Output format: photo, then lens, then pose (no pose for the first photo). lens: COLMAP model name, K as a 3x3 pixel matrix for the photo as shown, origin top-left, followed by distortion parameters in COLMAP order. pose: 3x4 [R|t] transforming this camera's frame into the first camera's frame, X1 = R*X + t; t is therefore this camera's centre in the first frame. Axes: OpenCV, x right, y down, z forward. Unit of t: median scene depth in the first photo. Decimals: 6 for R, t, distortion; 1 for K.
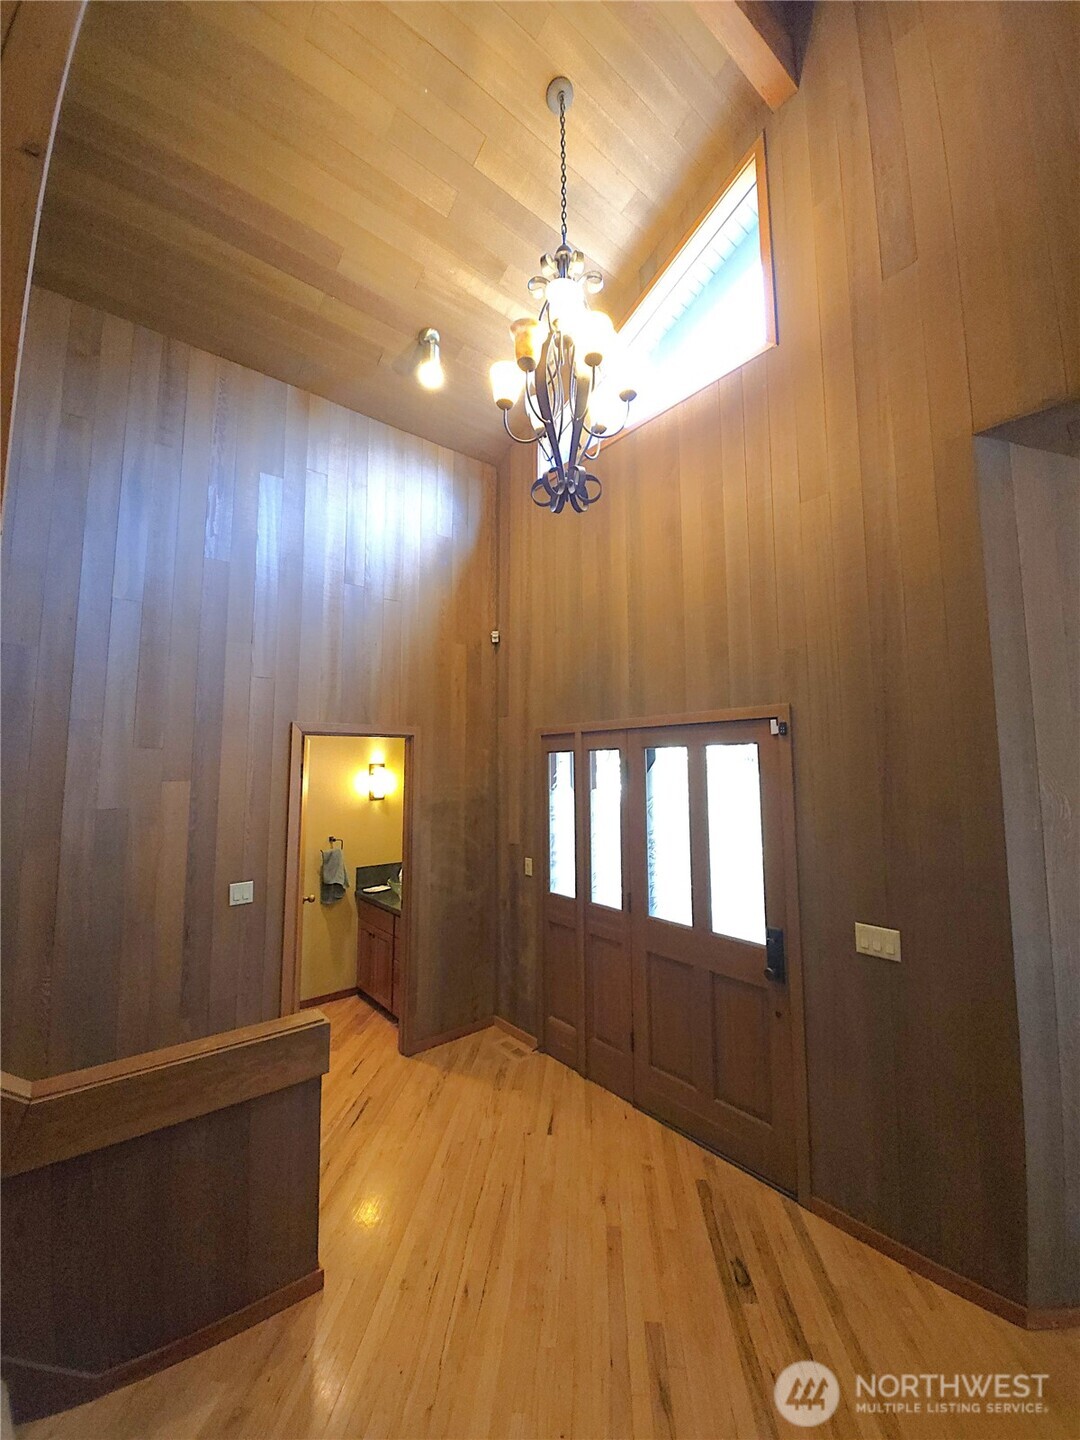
lens RADIAL K [[584.0, 0, 546.9], [0, 584.0, 714.1], [0, 0, 1]] dist [-0.007358, -0.005442]
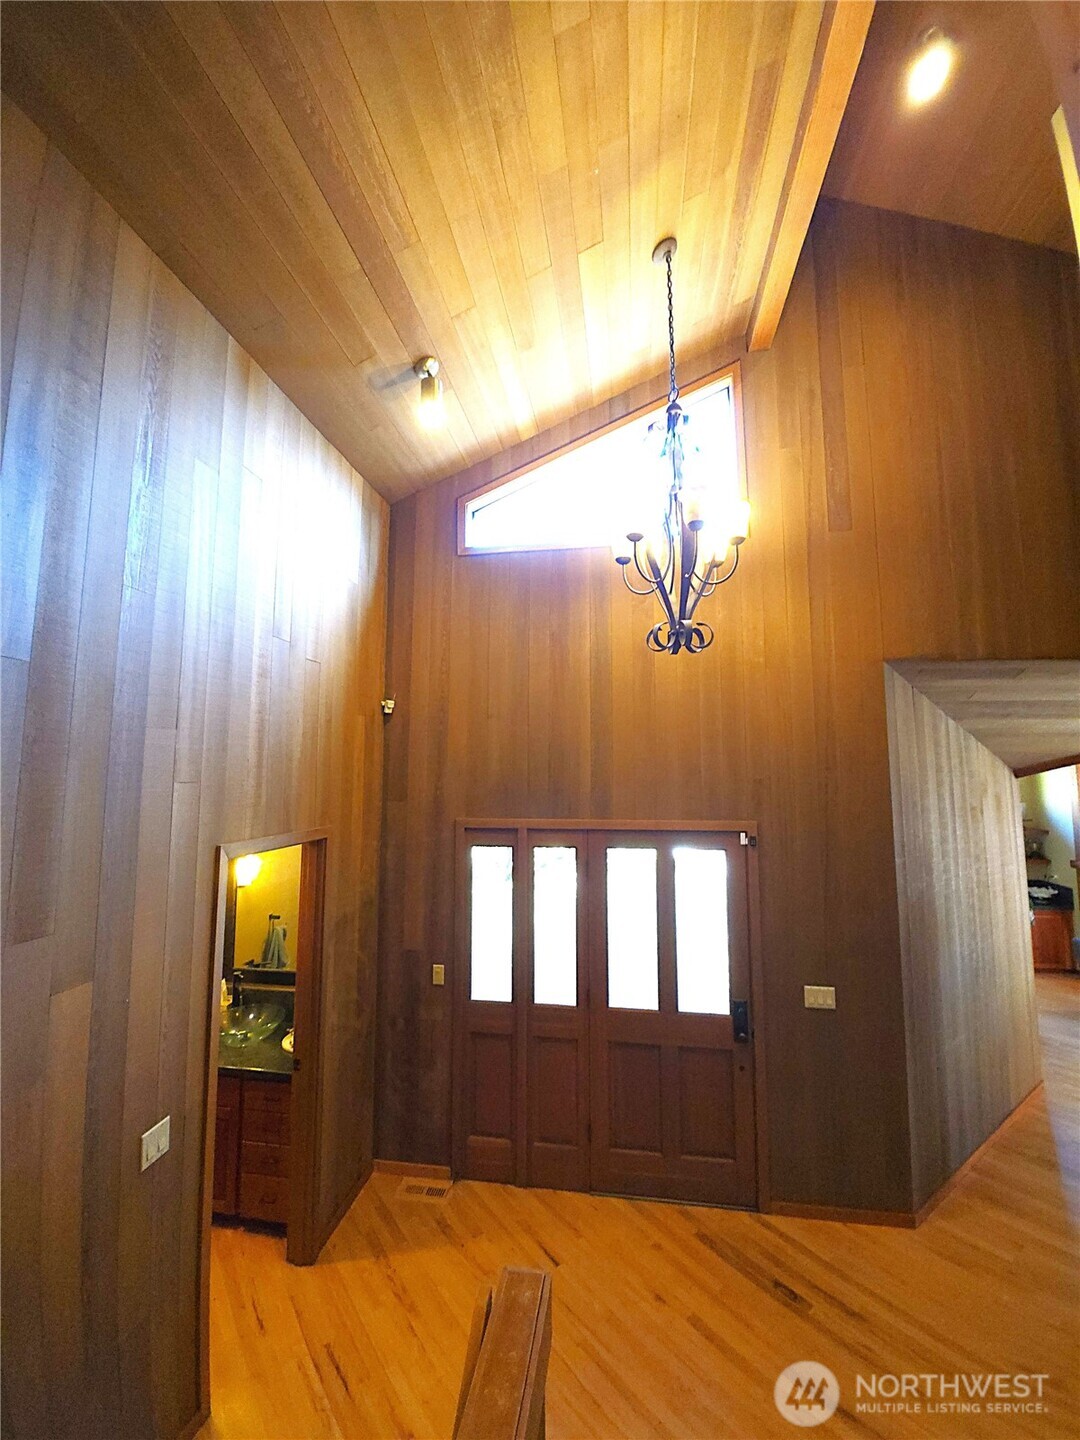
lens RADIAL K [[584.0, 0, 551.7], [0, 584.0, 708.6], [0, 0, 1]] dist [-0.007358, -0.005442]
pose [[0.741838, 0.074722, 0.666403, -0.621876], [-0.067025, 0.997058, -0.037185, -0.146356], [-0.667221, -0.017081, 0.744664, 0.263389]]
